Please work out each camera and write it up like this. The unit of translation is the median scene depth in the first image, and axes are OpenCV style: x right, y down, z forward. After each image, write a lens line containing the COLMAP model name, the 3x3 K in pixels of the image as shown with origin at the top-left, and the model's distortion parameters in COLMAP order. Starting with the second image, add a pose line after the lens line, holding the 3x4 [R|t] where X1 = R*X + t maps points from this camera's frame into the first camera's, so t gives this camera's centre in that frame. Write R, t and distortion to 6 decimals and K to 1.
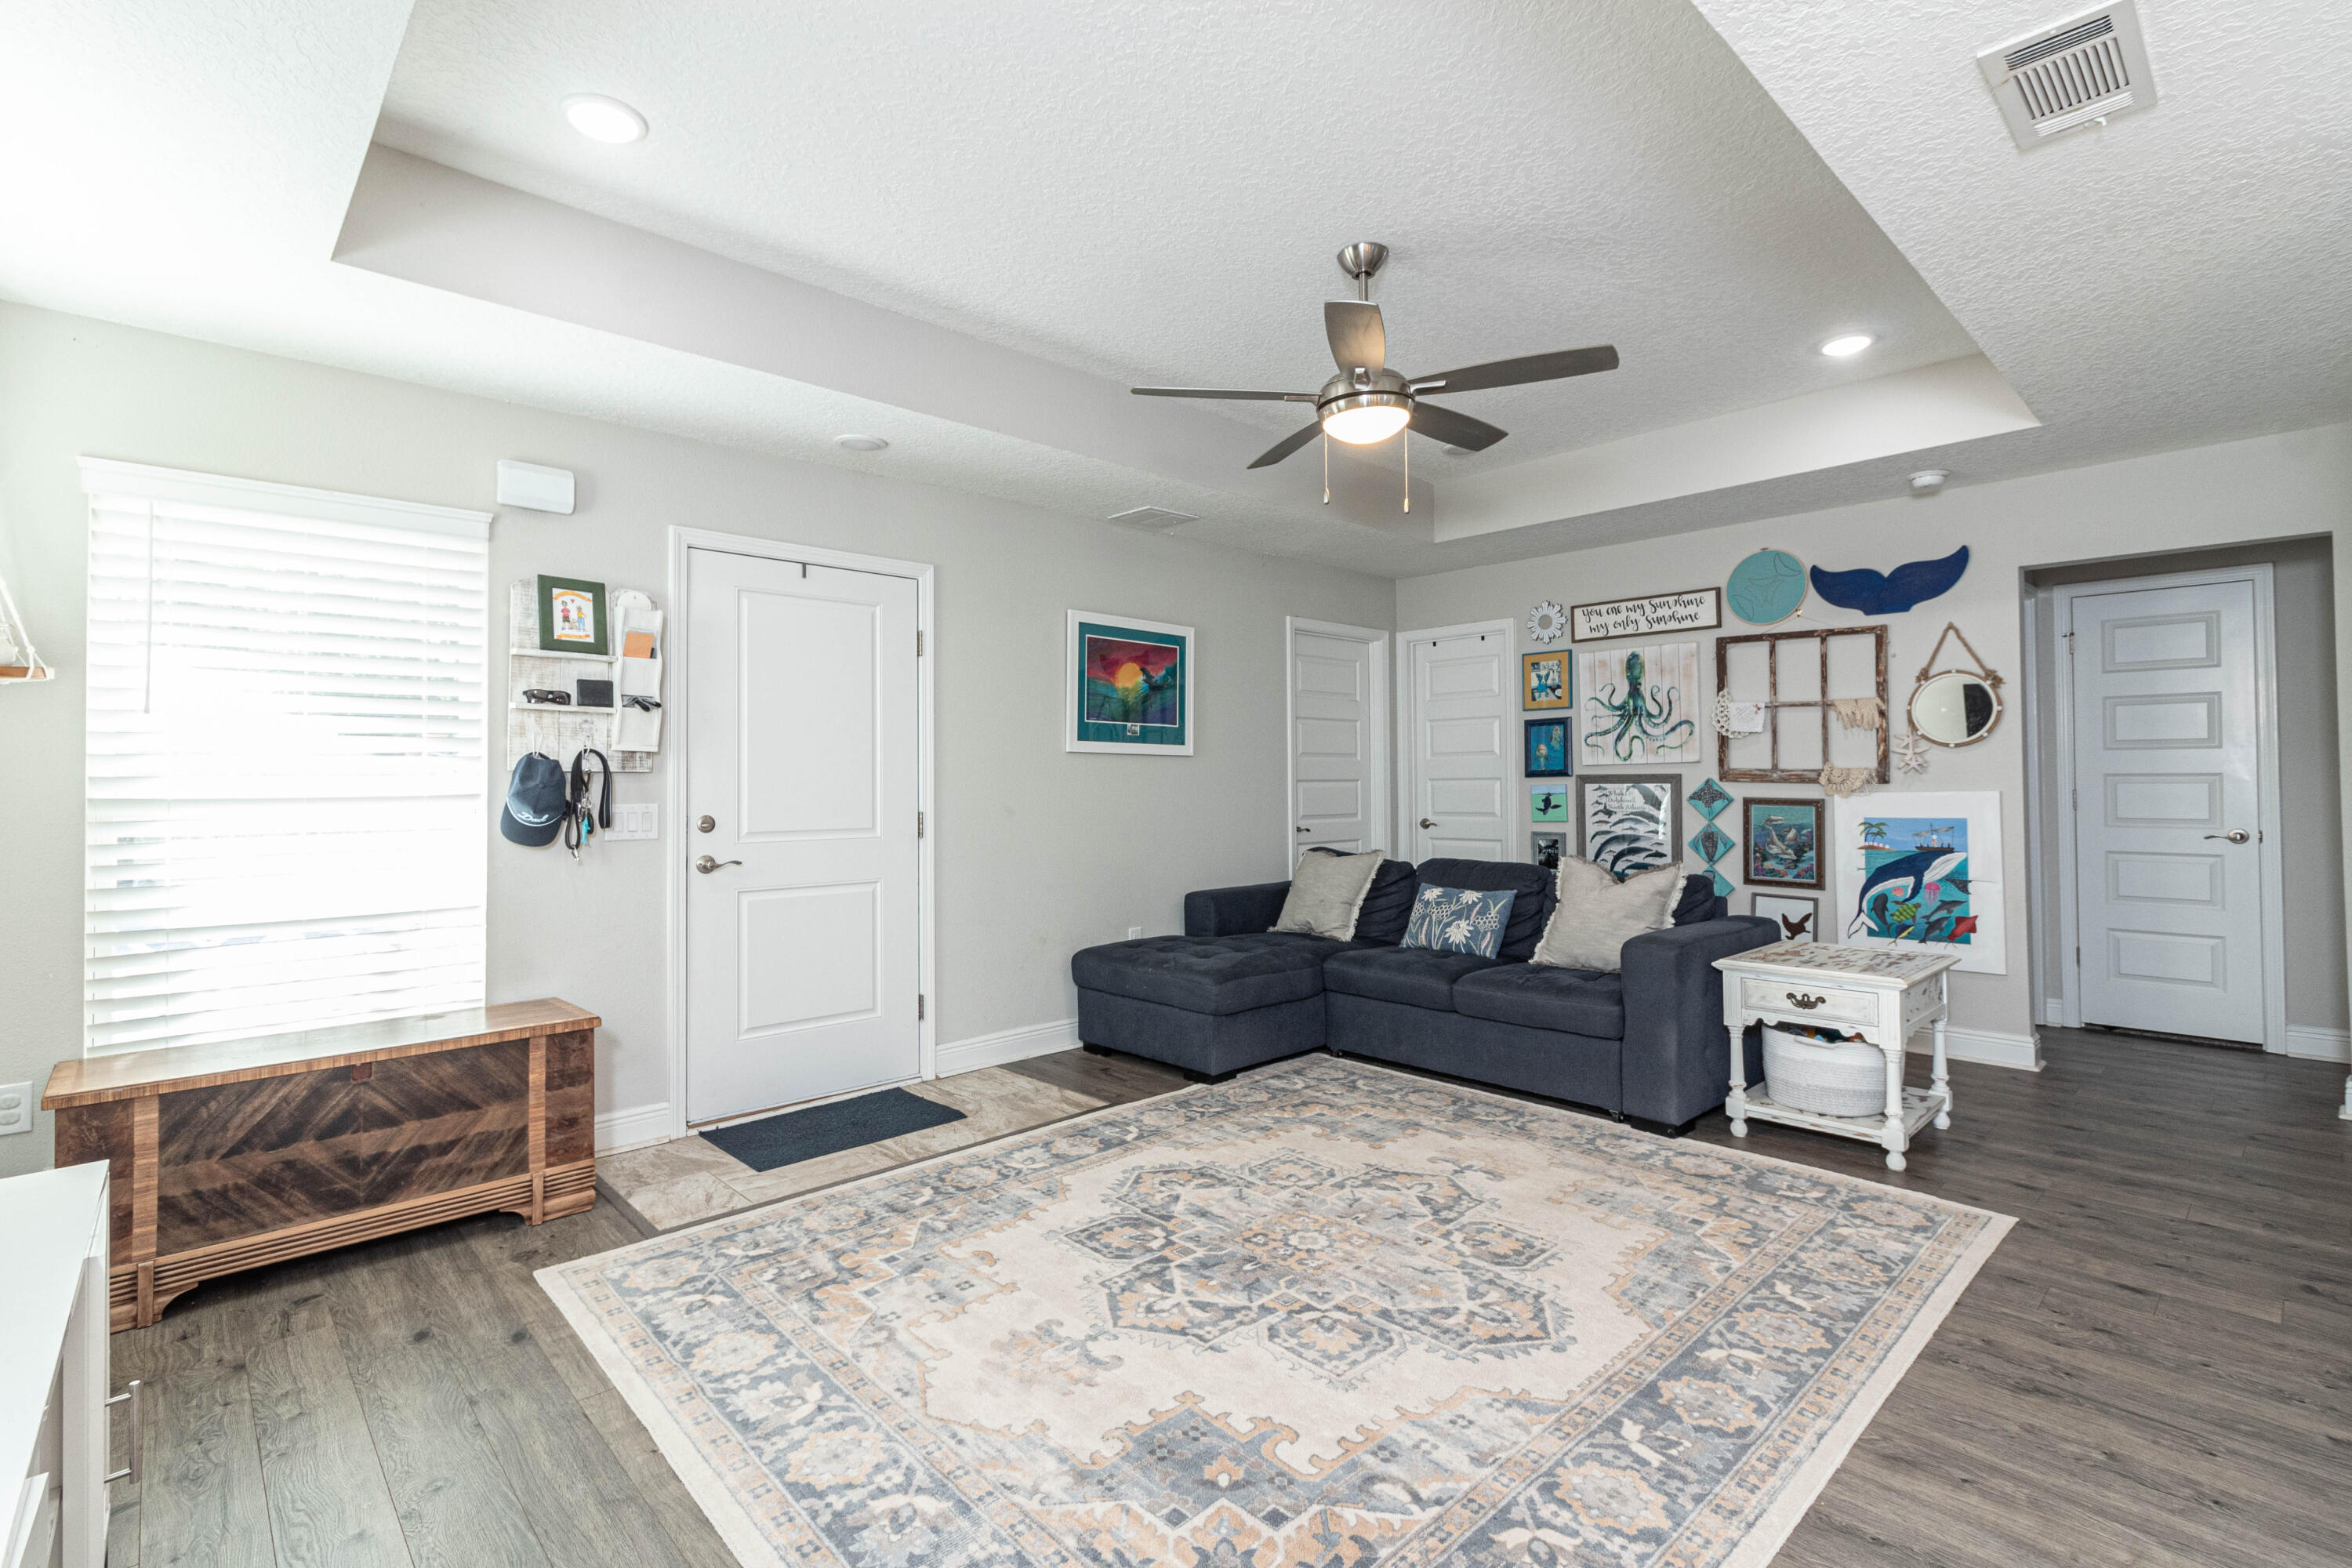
lens RADIAL K [[1079.4, 0, 1160.1], [0, 1079.4, 762.6], [0, 0, 1]] dist [0.007131, 0.000025]
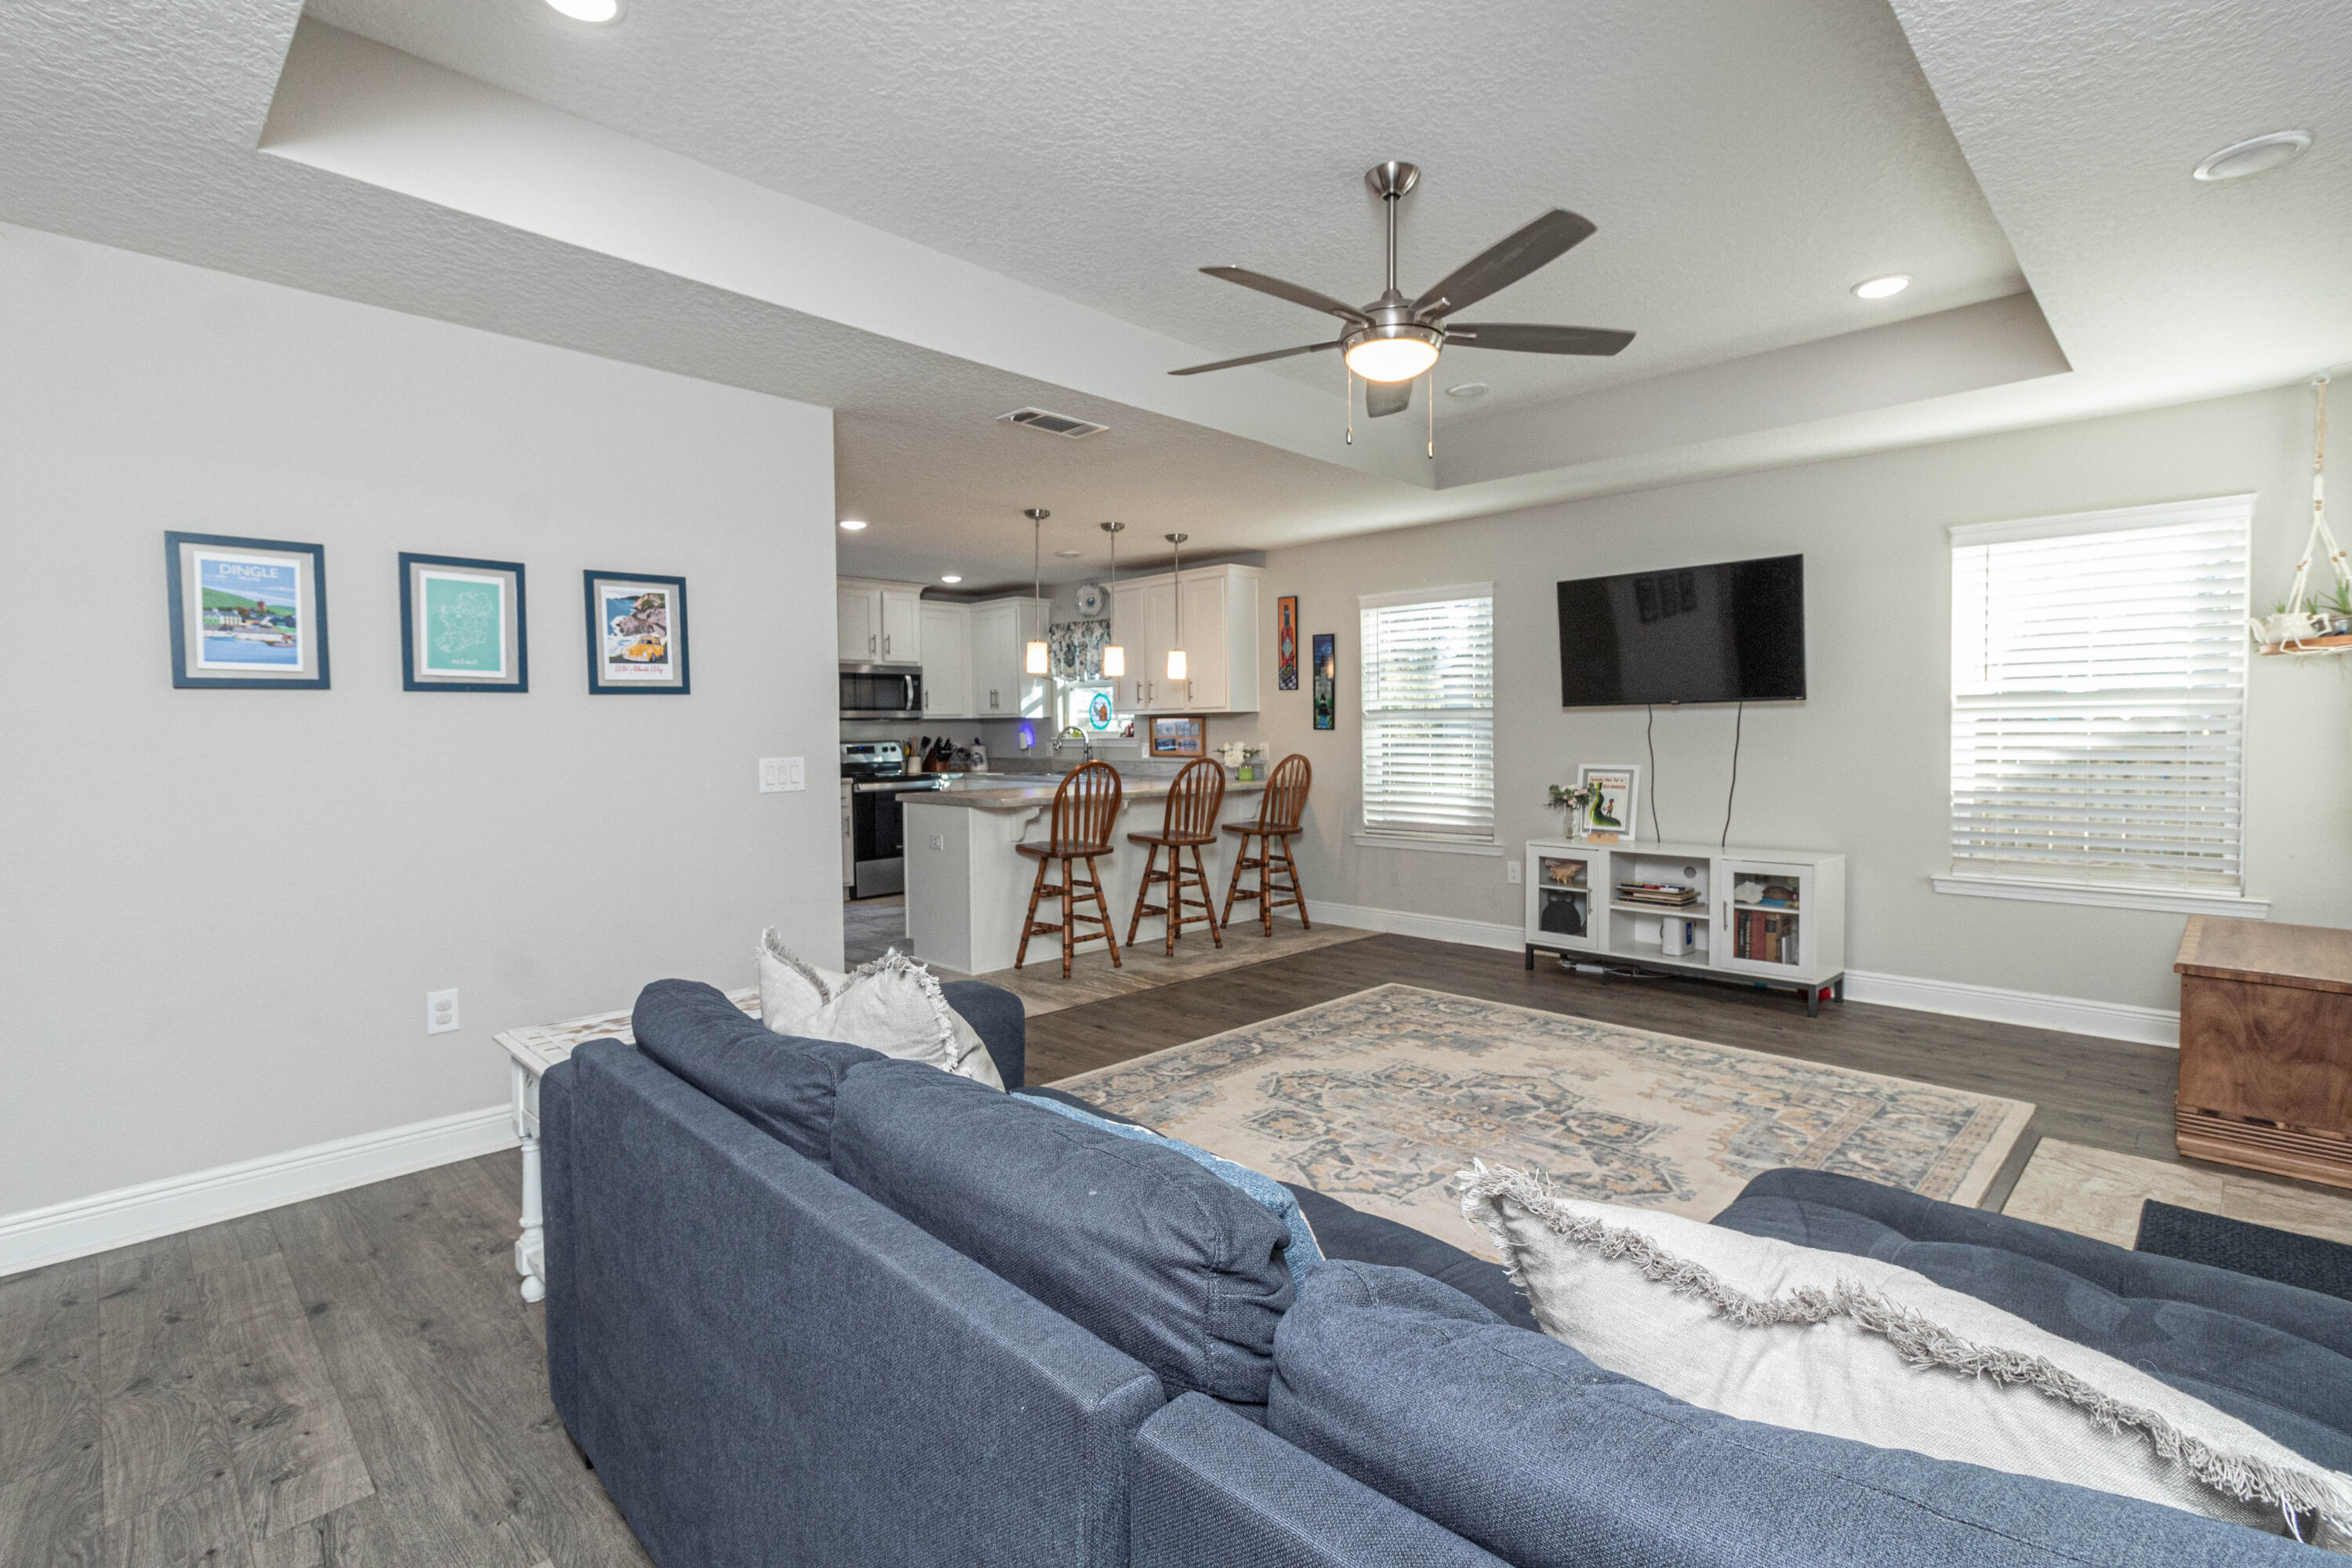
lens RADIAL K [[1079.4, 0, 1160.1], [0, 1079.4, 762.6], [0, 0, 1]] dist [0.007131, 0.000025]
pose [[-0.999172, 0.019929, -0.035470, 0.388780], [0.019583, 0.999757, 0.010075, 0.022239], [0.035662, 0.009372, -0.999320, 1.741955]]
